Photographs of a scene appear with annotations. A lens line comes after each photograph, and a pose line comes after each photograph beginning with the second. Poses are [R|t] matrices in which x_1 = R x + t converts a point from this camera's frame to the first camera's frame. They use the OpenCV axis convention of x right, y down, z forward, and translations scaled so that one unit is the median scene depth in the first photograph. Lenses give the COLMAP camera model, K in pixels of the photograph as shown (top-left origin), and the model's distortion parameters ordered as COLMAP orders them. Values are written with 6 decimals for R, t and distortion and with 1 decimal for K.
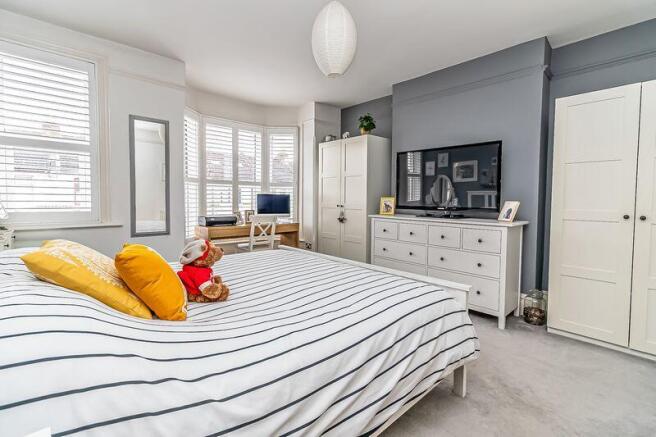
lens RADIAL K [[296.4, 0, 329.6], [0, 296.4, 213.9], [0, 0, 1]] dist [0.001772, 0.000241]
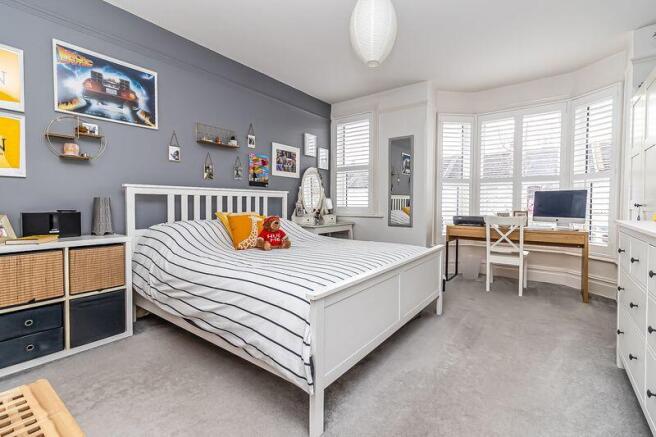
lens RADIAL K [[296.4, 0, 329.6], [0, 296.4, 213.9], [0, 0, 1]] dist [0.001772, 0.000241]
pose [[0.196053, 0.033021, -0.980037, 0.500112], [-0.047379, 0.998585, 0.024168, 0.000453], [0.979448, 0.041695, 0.197340, 0.348819]]
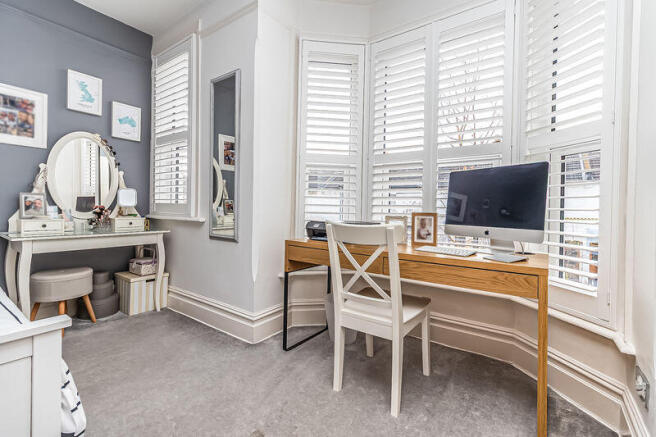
lens RADIAL K [[296.4, 0, 329.6], [0, 296.4, 213.9], [0, 0, 1]] dist [0.001772, 0.000241]
pose [[0.233932, 0.019070, -0.972066, 0.115359], [-0.062250, 0.998050, 0.004599, -0.006283], [0.970258, 0.059435, 0.234663, 0.874719]]
